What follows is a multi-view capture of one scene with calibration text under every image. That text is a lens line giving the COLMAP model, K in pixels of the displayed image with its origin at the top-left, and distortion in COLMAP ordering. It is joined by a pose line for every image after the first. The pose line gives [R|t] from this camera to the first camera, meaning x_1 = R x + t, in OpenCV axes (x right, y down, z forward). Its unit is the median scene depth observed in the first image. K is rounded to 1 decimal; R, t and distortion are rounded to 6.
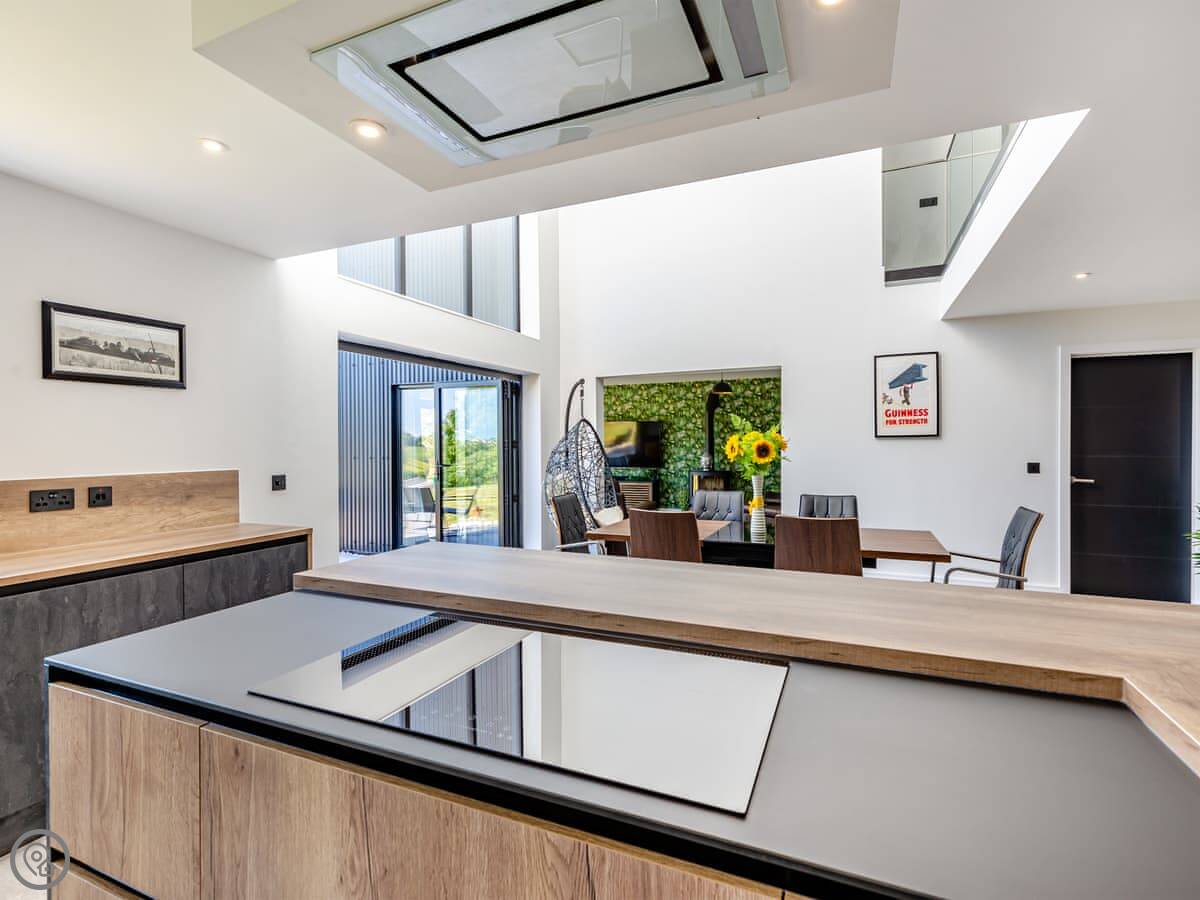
lens RADIAL K [[544.6, 0, 606.1], [0, 544.6, 449.2], [0, 0, 1]] dist [0.002735, -0.000190]
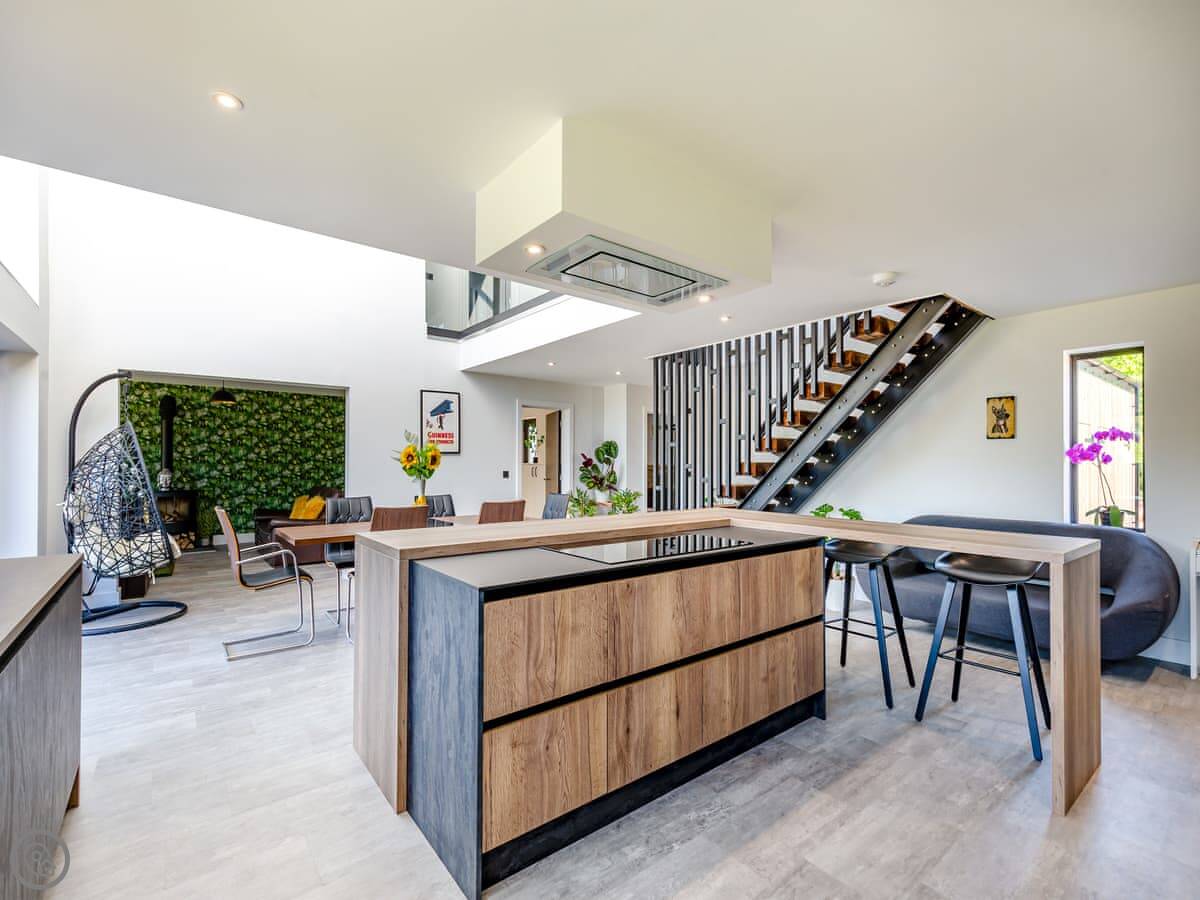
lens RADIAL K [[544.6, 0, 606.1], [0, 544.6, 449.2], [0, 0, 1]] dist [0.002735, -0.000190]
pose [[0.461644, 0.029677, 0.886569, -0.444997], [0.005741, 0.999319, -0.036440, 0.018844], [-0.887047, 0.021912, 0.461159, 0.017405]]
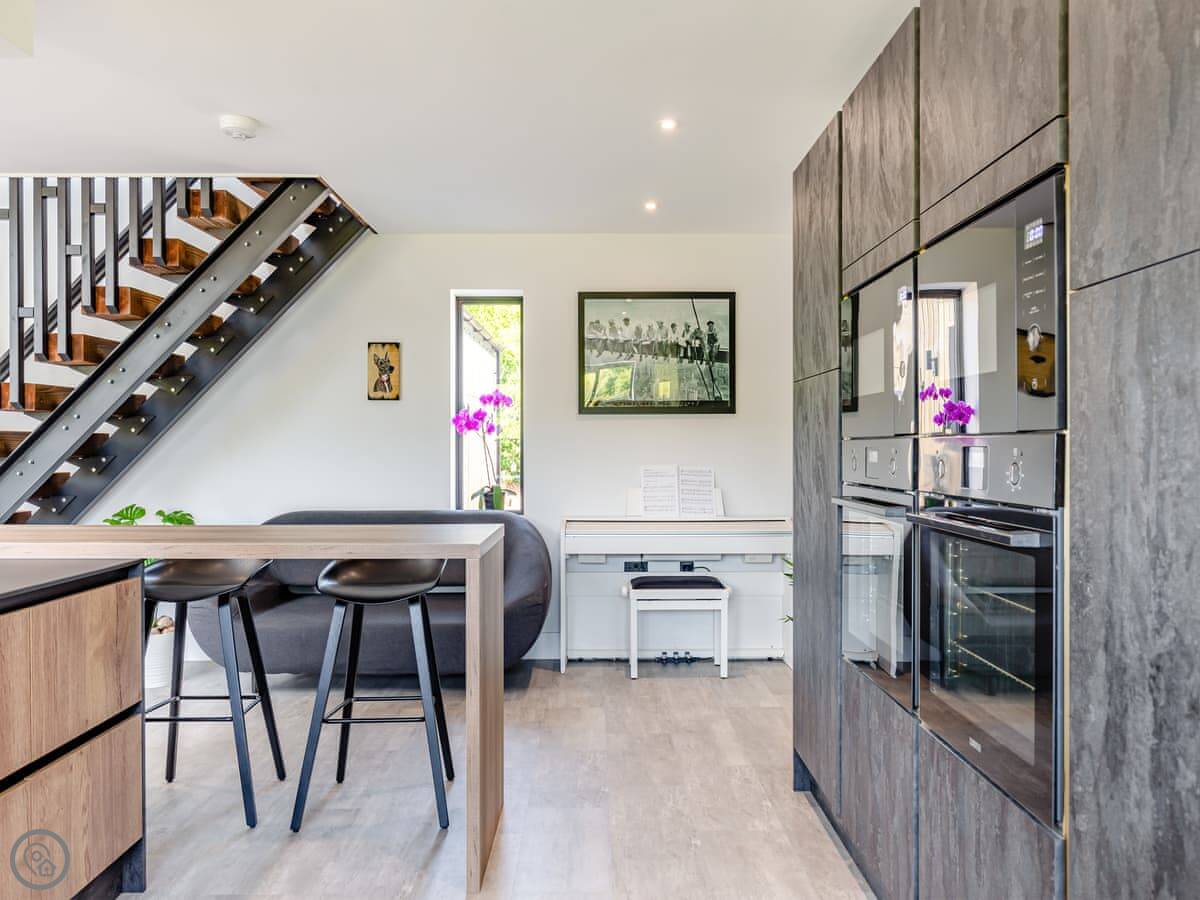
lens RADIAL K [[874.0, 0, 603.2], [0, 874.0, 444.2], [0, 0, 1]] dist [-0.009455, 0.005623]
pose [[-0.397188, 0.002886, 0.917733, -0.401749], [0.018509, 0.999817, 0.004866, 0.026246], [-0.917550, 0.018919, -0.397169, 0.031560]]
